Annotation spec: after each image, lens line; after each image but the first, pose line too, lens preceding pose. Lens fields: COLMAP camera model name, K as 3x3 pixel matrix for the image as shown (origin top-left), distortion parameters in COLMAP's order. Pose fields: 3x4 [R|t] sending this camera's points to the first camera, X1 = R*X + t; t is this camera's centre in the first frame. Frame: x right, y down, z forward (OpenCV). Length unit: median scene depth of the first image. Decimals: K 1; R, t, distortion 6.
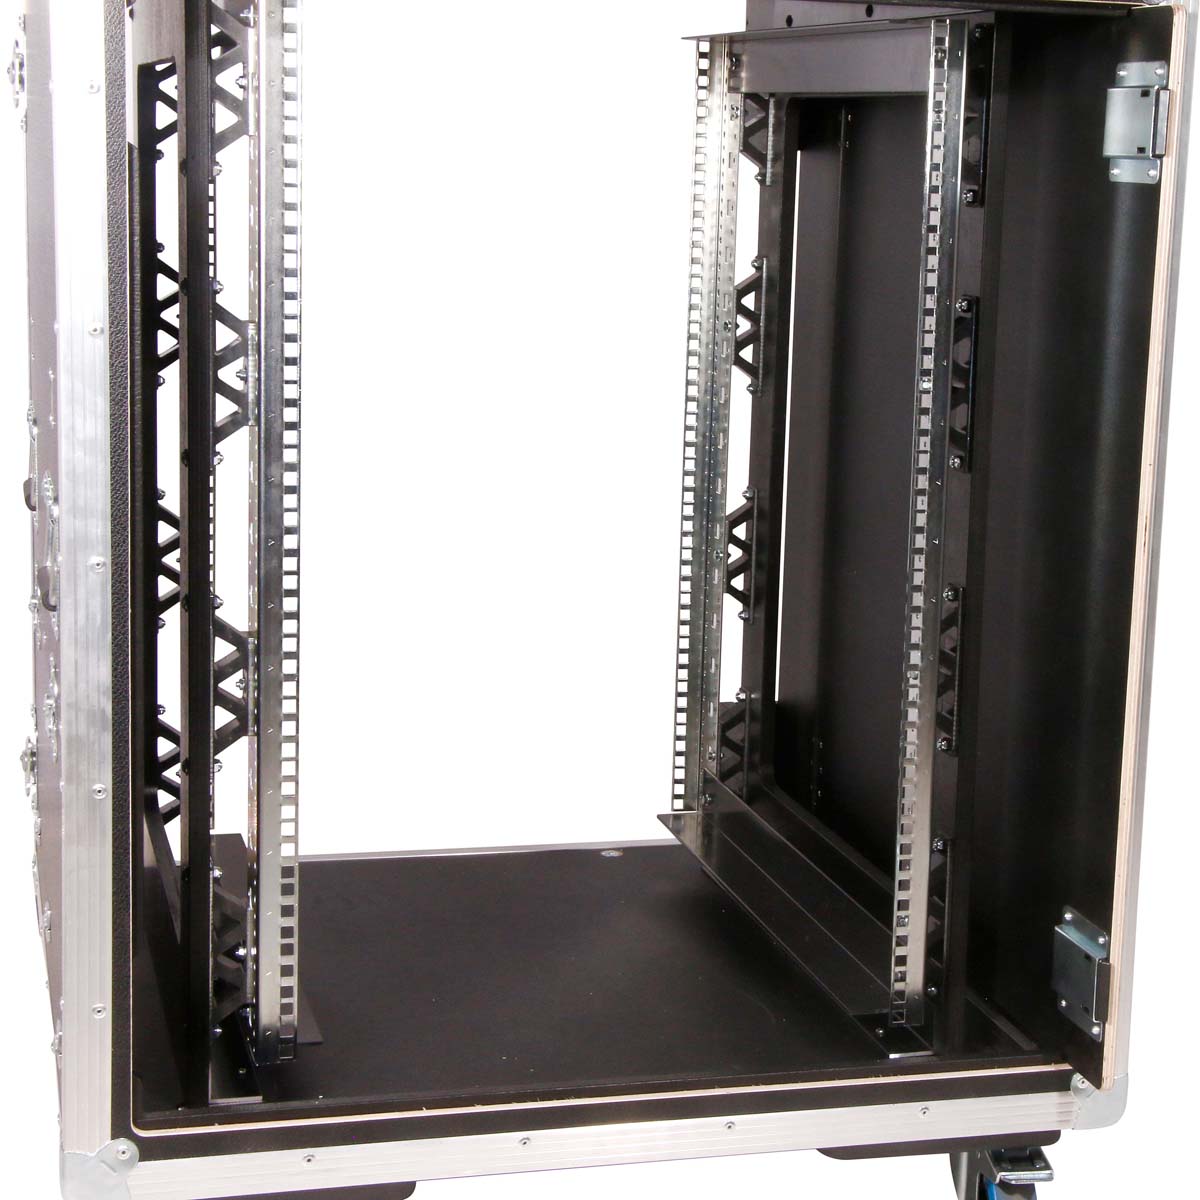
lens RADIAL K [[2644.2, 0, 789.4], [0, 2644.2, 599.9], [0, 0, 1]] dist [0.042392, 0.080523]
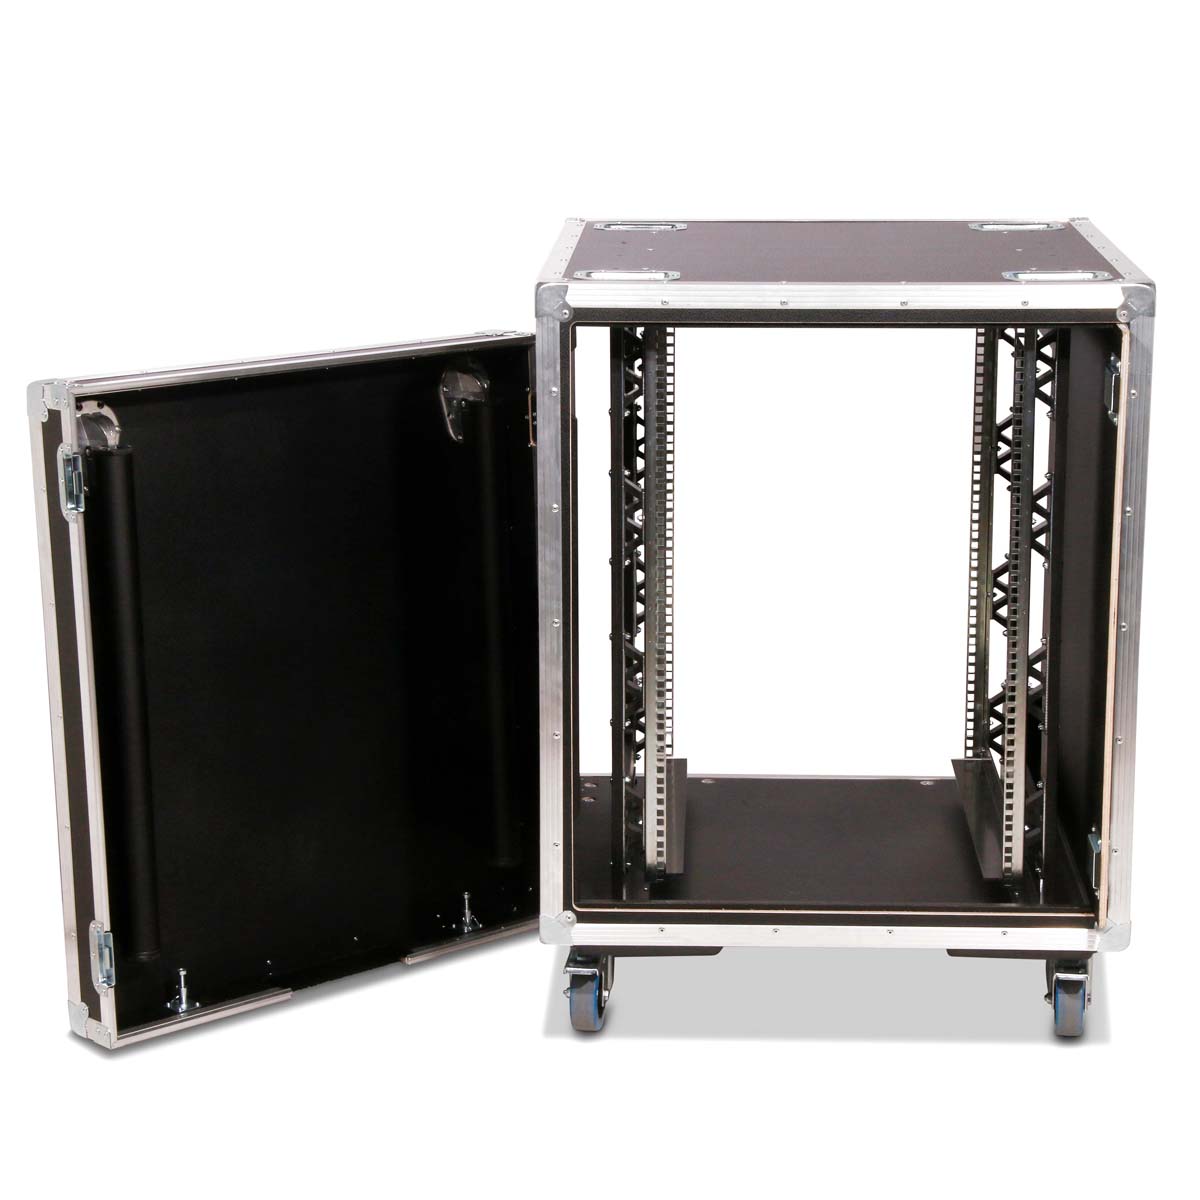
lens RADIAL K [[3187.0, 0, 601.6], [0, 3187.0, 654.6], [0, 0, 1]] dist [0.042110, 1.203536]
pose [[0.943328, 0.035568, -0.329951, 0.494944], [-0.017462, 0.998183, 0.057676, -0.112242], [0.331403, -0.048645, 0.942235, -1.097838]]
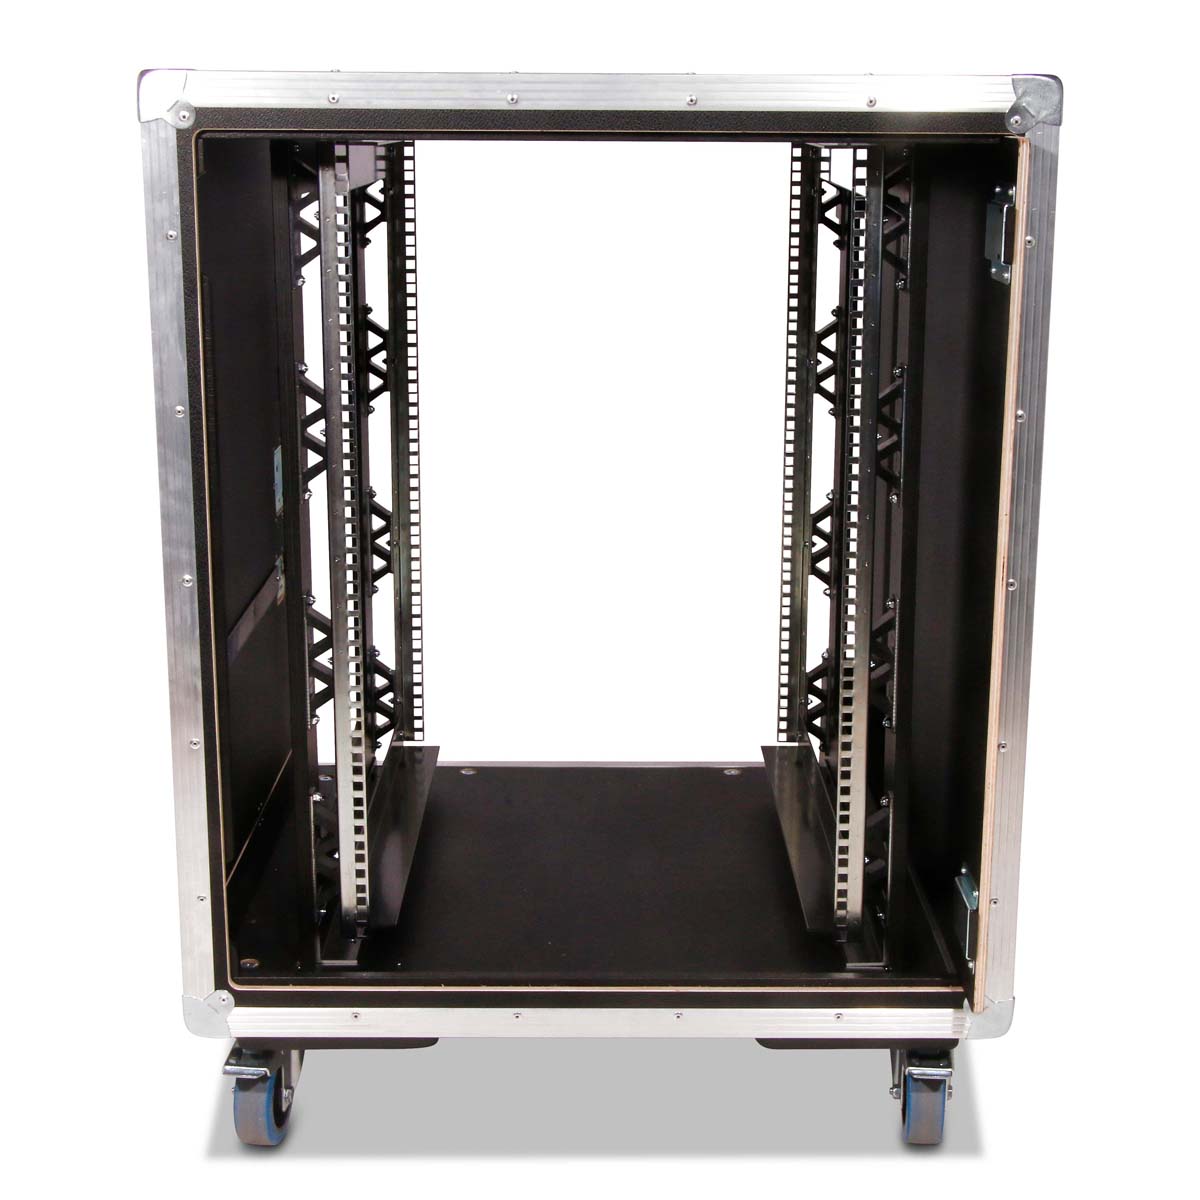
lens RADIAL K [[2113.0, 0, 600.0], [0, 2113.0, 600.0], [0, 0, 1]] dist [-0.051339, -0.093192]
pose [[0.955017, 0.032403, -0.294774, 0.231226], [-0.016174, 0.998224, 0.057328, -0.060657], [0.296108, -0.049981, 0.953846, 0.017828]]
